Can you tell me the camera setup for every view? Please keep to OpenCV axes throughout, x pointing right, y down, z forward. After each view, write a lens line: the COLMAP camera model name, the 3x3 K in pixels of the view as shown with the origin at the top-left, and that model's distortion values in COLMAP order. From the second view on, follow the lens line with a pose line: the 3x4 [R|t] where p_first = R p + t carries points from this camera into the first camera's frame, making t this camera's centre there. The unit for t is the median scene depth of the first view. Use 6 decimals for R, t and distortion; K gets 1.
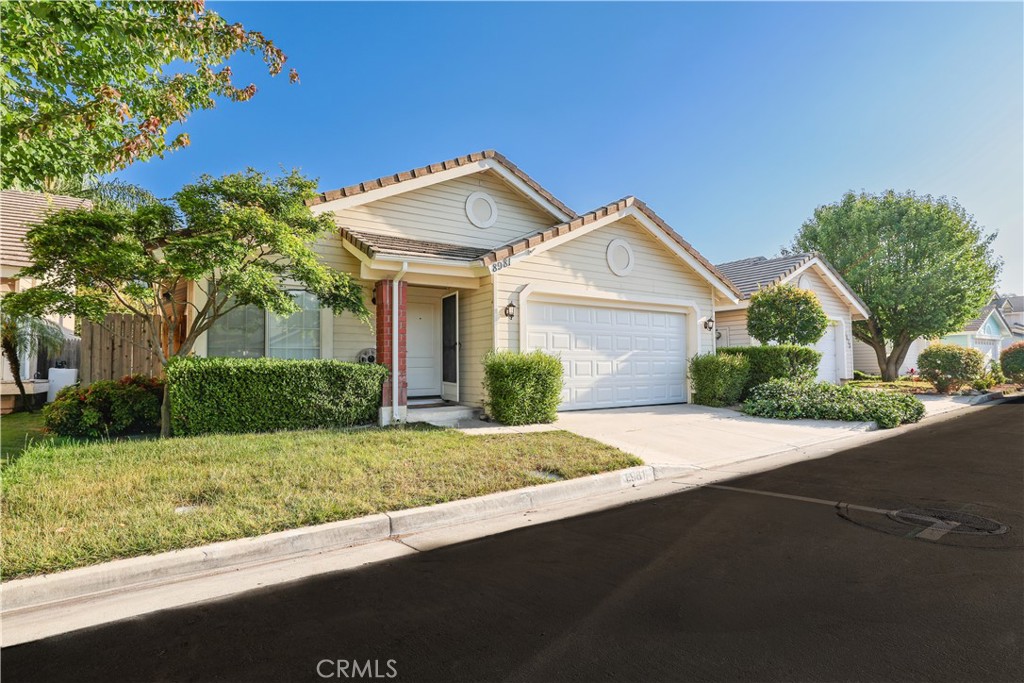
lens RADIAL K [[491.1, 0, 512.0], [0, 491.1, 341.5], [0, 0, 1]] dist [-0.051267, 0.000498]
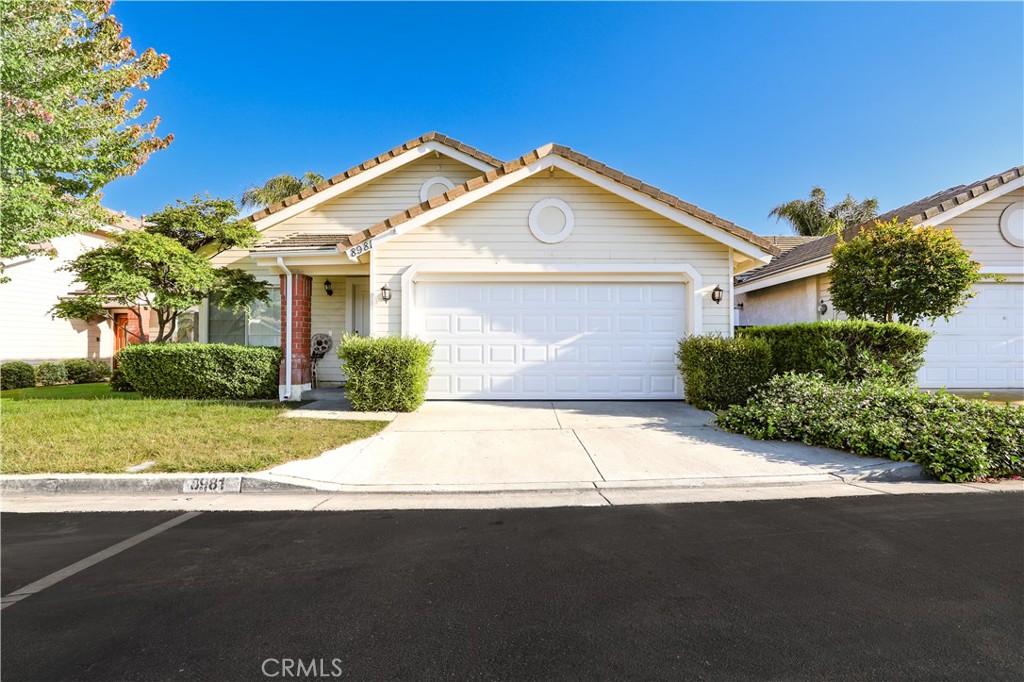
lens RADIAL K [[438.5, 0, 512.0], [0, 438.5, 341.0], [0, 0, 1]] dist [-0.057900, 0.024791]
pose [[0.837967, -0.006689, -0.545679, 0.591585], [0.020159, 0.999622, 0.018702, 0.017282], [0.545348, -0.026672, 0.837785, 0.353821]]
